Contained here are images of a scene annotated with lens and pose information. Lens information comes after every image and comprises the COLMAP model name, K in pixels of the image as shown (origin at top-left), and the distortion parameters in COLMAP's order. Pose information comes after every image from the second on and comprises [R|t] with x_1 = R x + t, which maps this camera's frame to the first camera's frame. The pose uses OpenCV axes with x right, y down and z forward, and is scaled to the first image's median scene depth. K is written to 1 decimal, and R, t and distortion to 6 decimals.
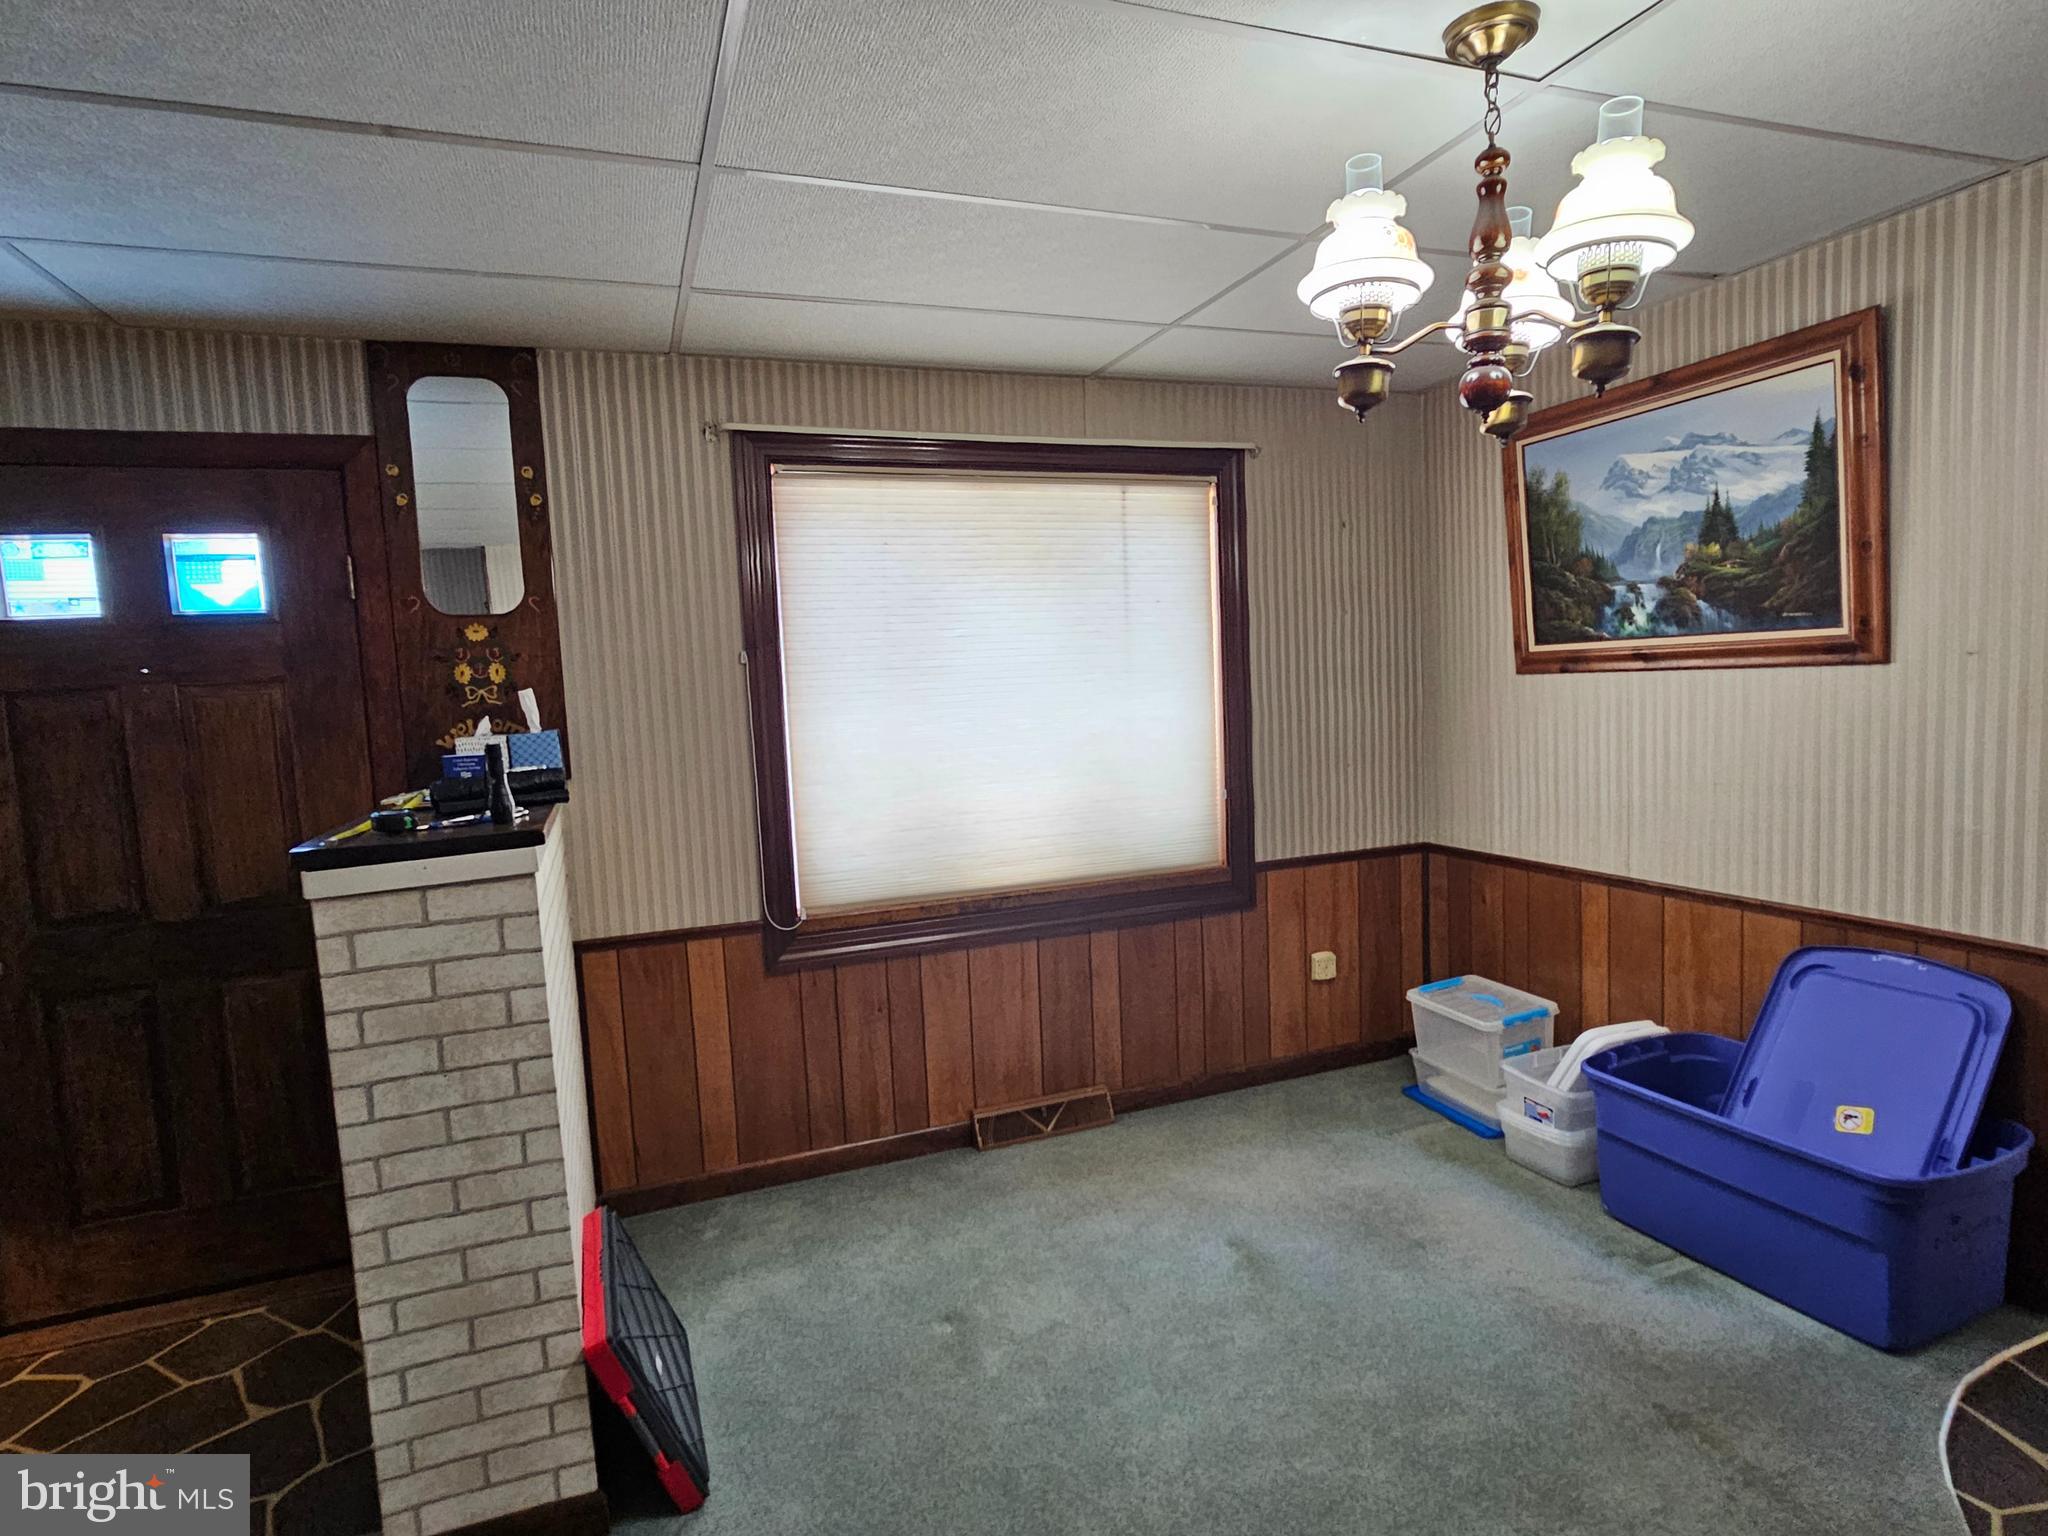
lens RADIAL K [[1094.9, 0, 1045.0], [0, 1094.9, 777.9], [0, 0, 1]] dist [-0.007143, 0.004883]
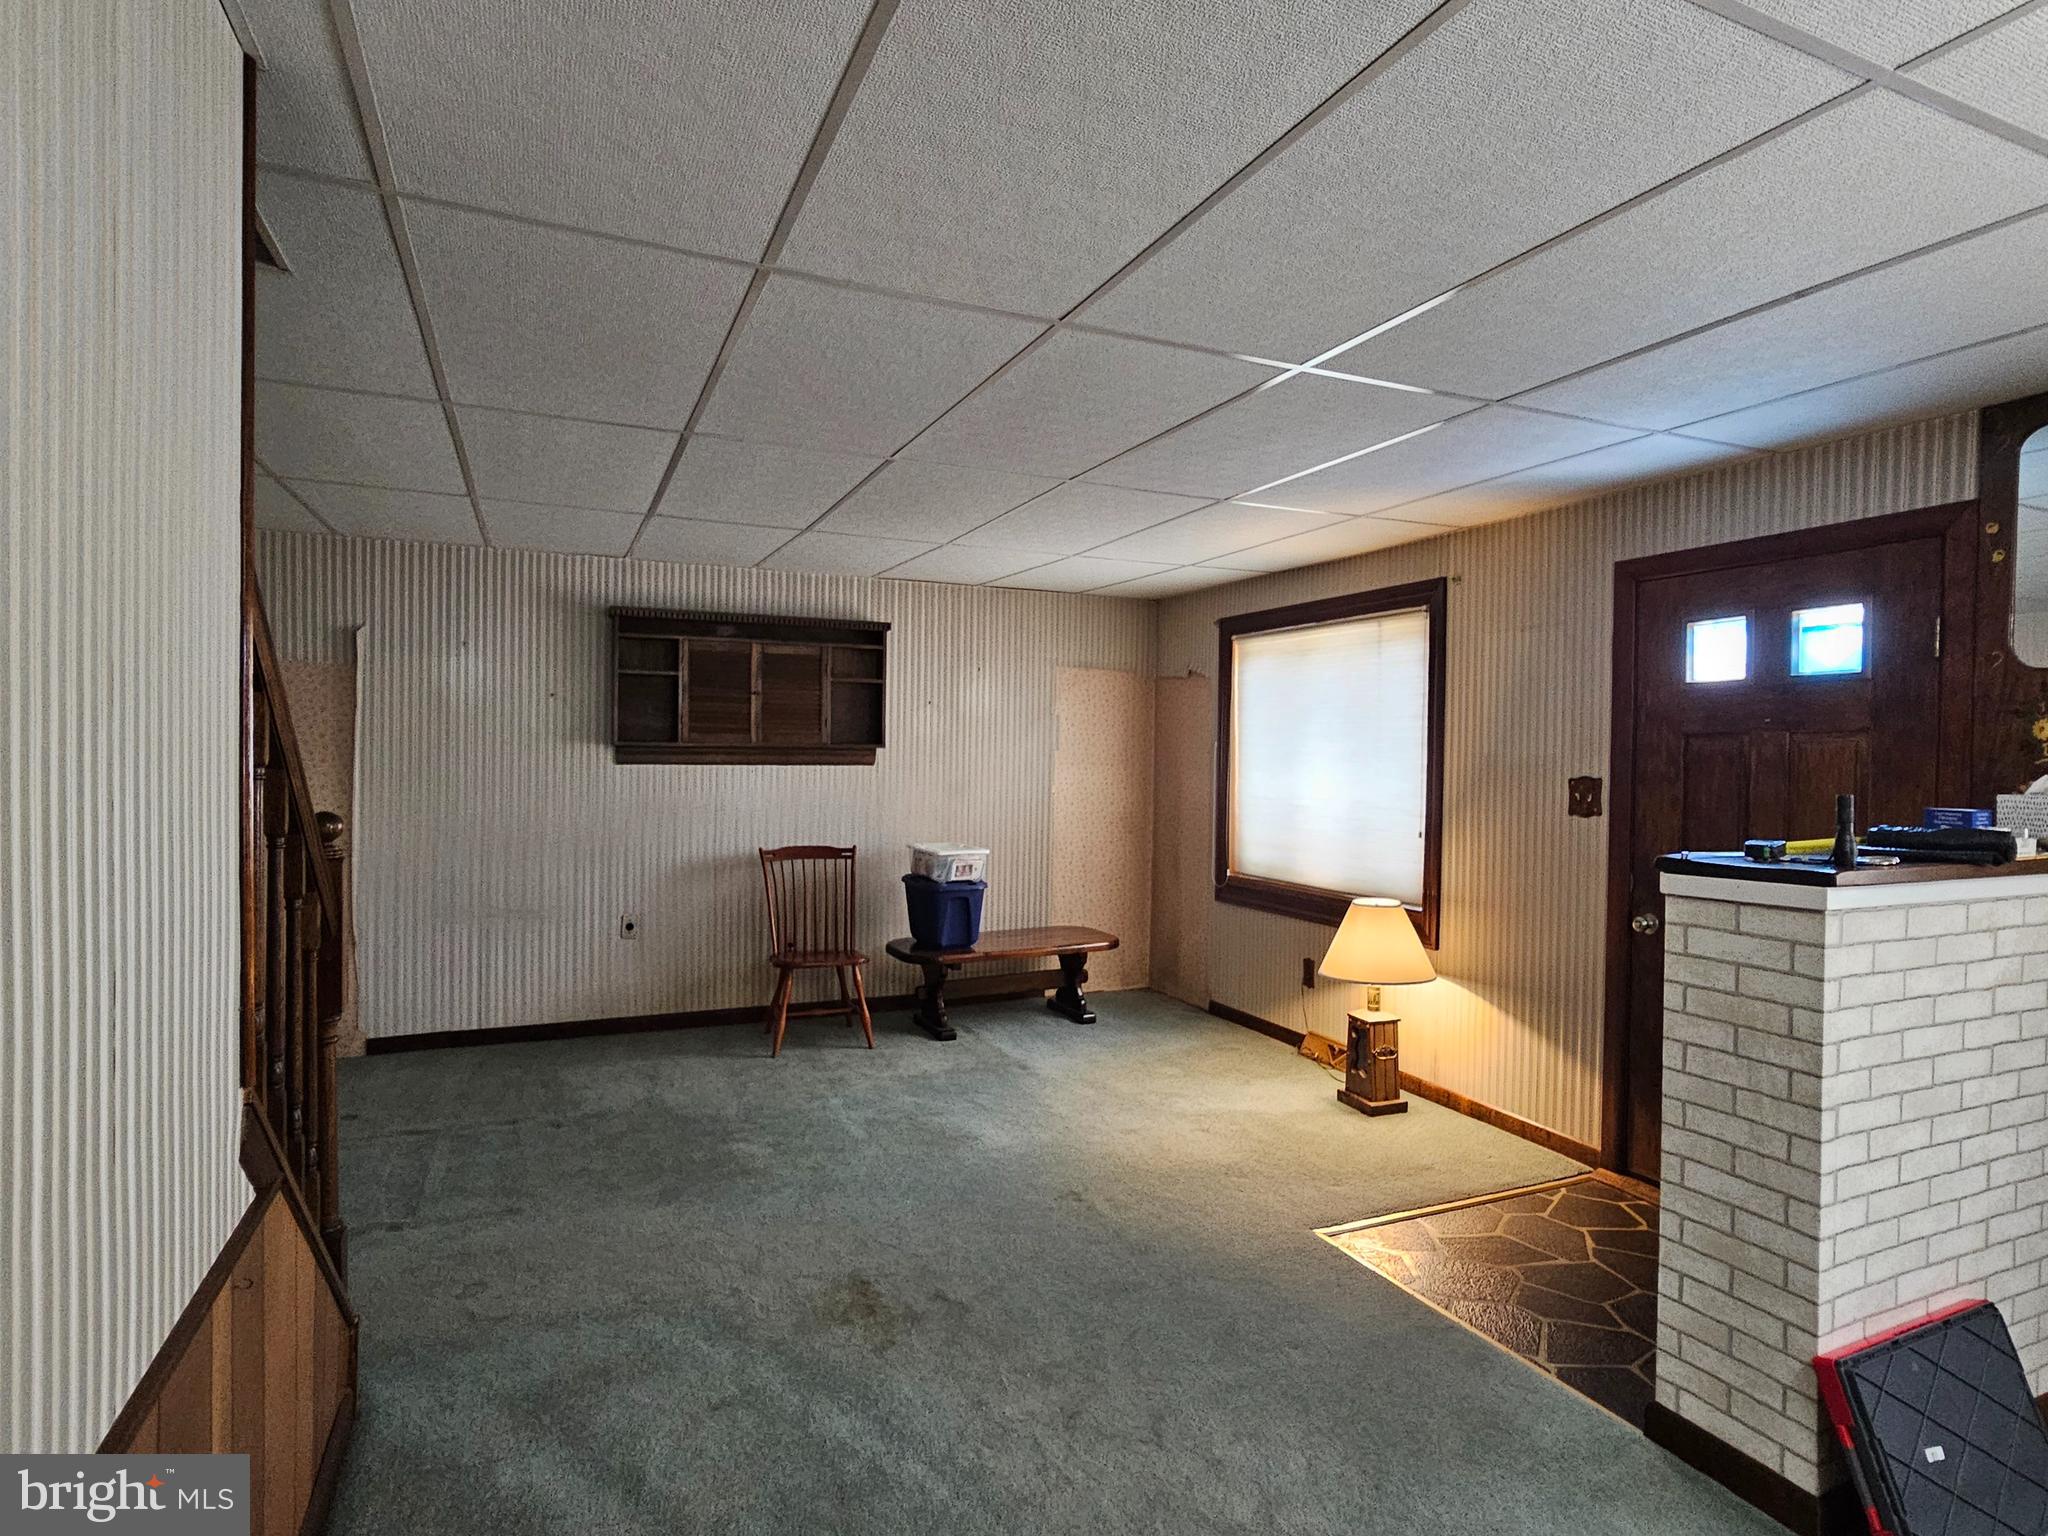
lens RADIAL K [[1089.8, 0, 1037.2], [0, 1089.8, 779.3], [0, 0, 1]] dist [-0.004886, 0.000133]
pose [[0.064417, 0.075445, -0.995067, 0.401331], [-0.106866, 0.991926, 0.068288, -0.025391], [0.992185, 0.101940, 0.071959, 0.071404]]
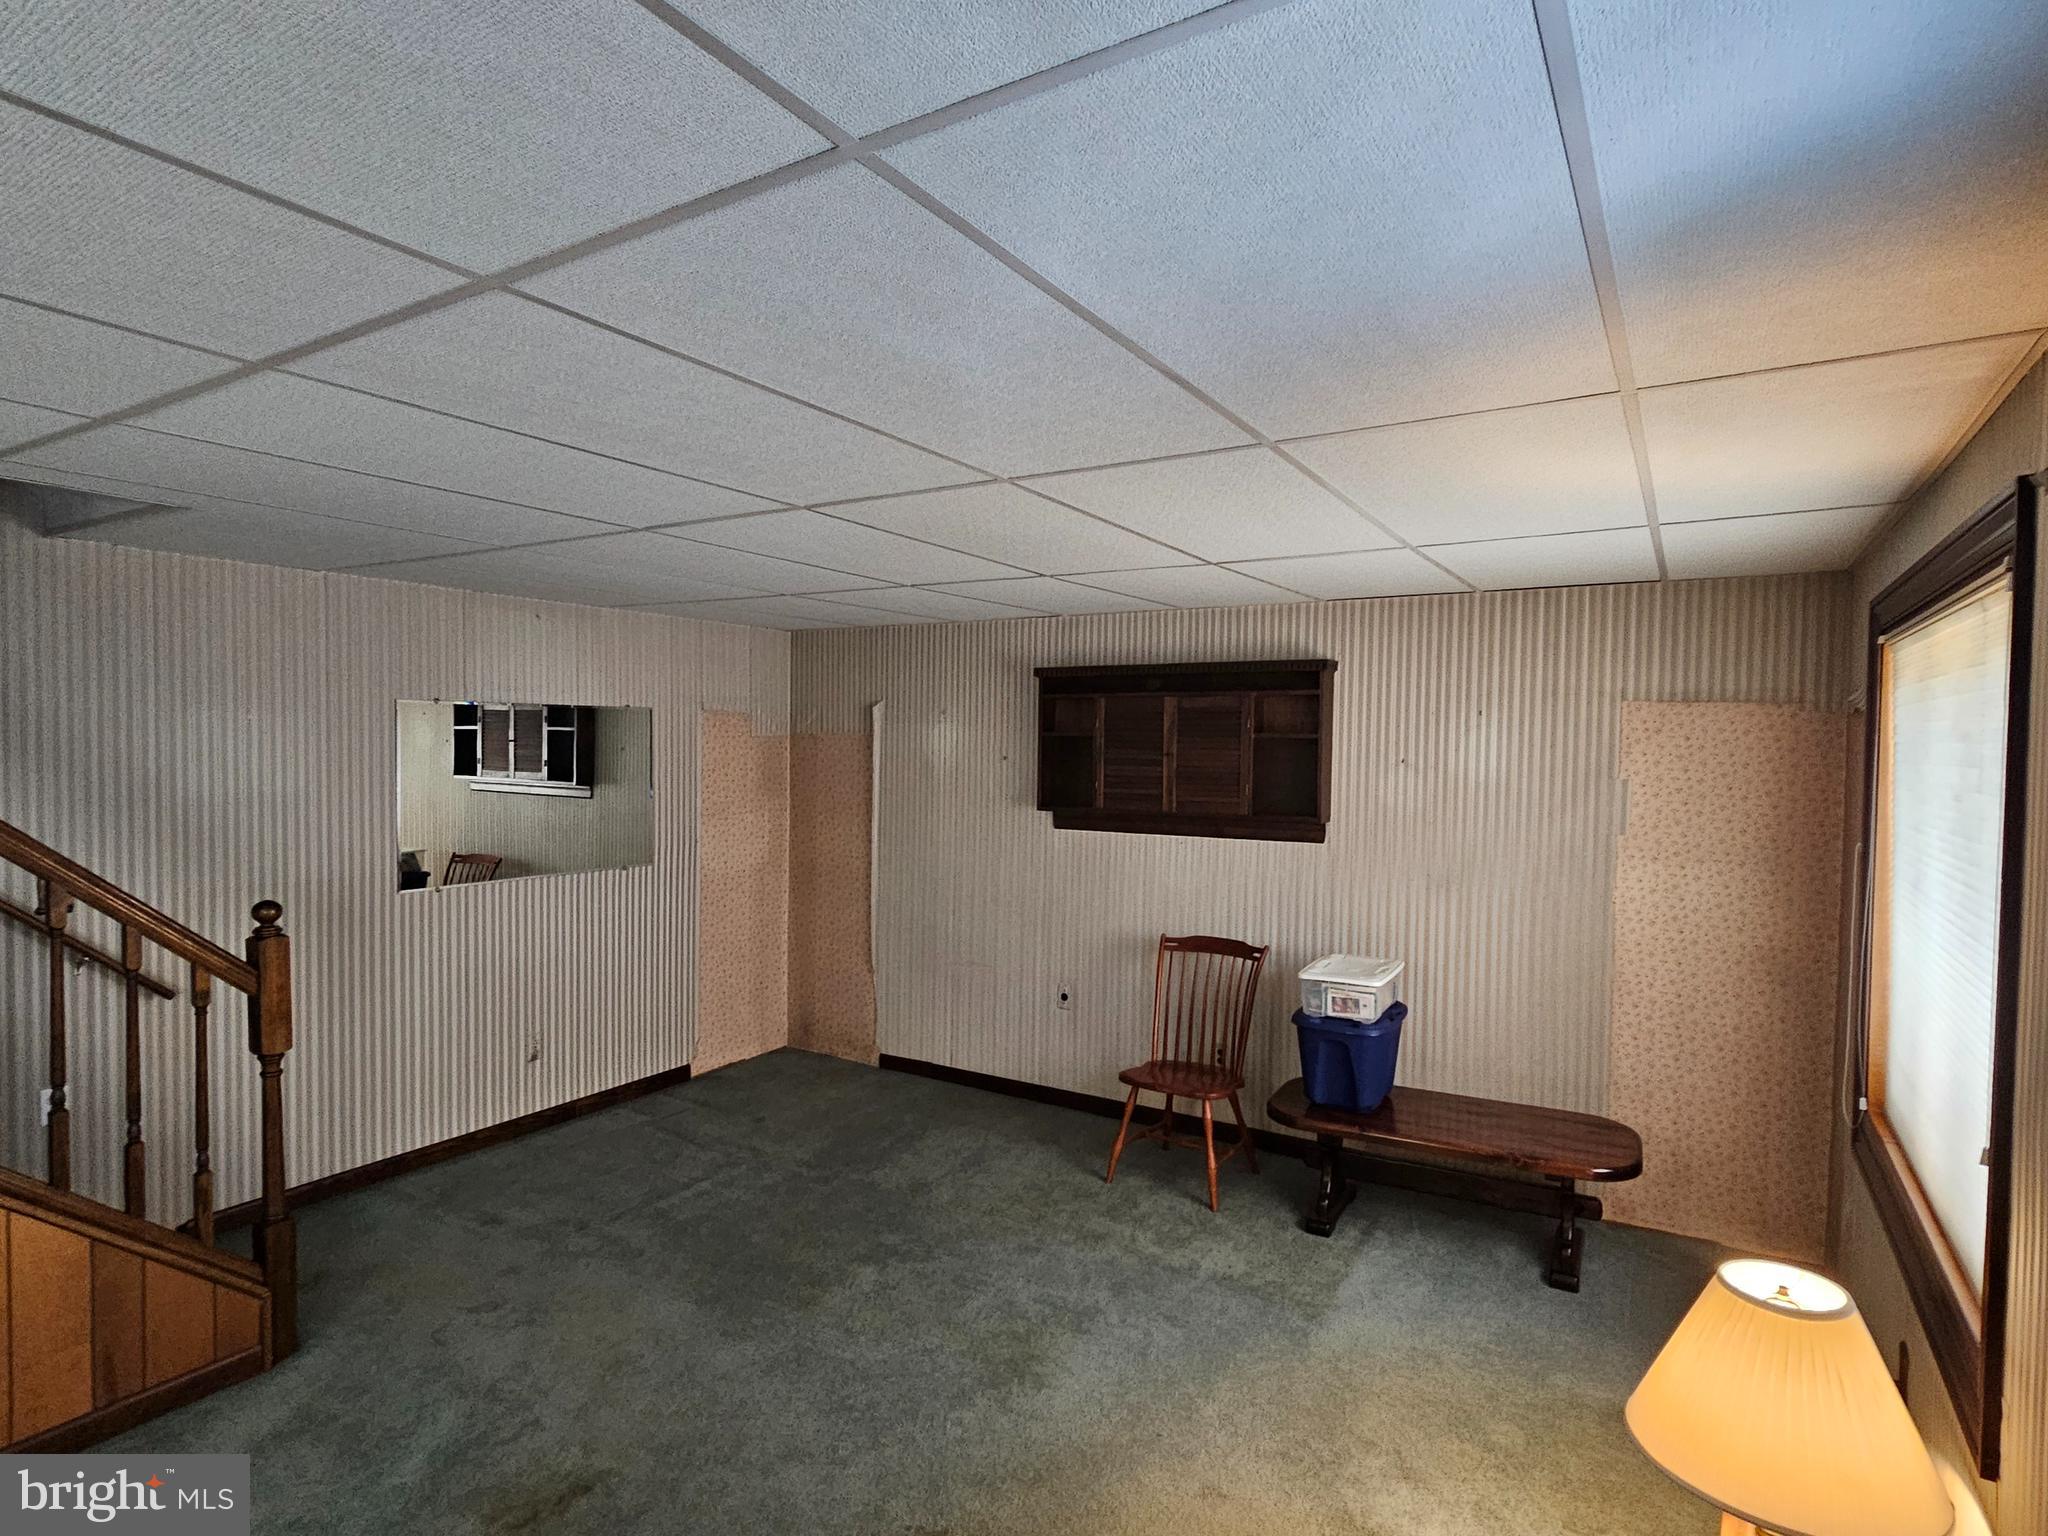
lens RADIAL K [[1089.8, 0, 1031.9], [0, 1089.8, 778.4], [0, 0, 1]] dist [-0.004886, 0.000133]
pose [[-0.788481, 0.057416, -0.612374, -0.470556], [-0.029921, 0.990874, 0.131430, -0.188697], [0.614332, 0.121953, -0.779567, 0.988144]]
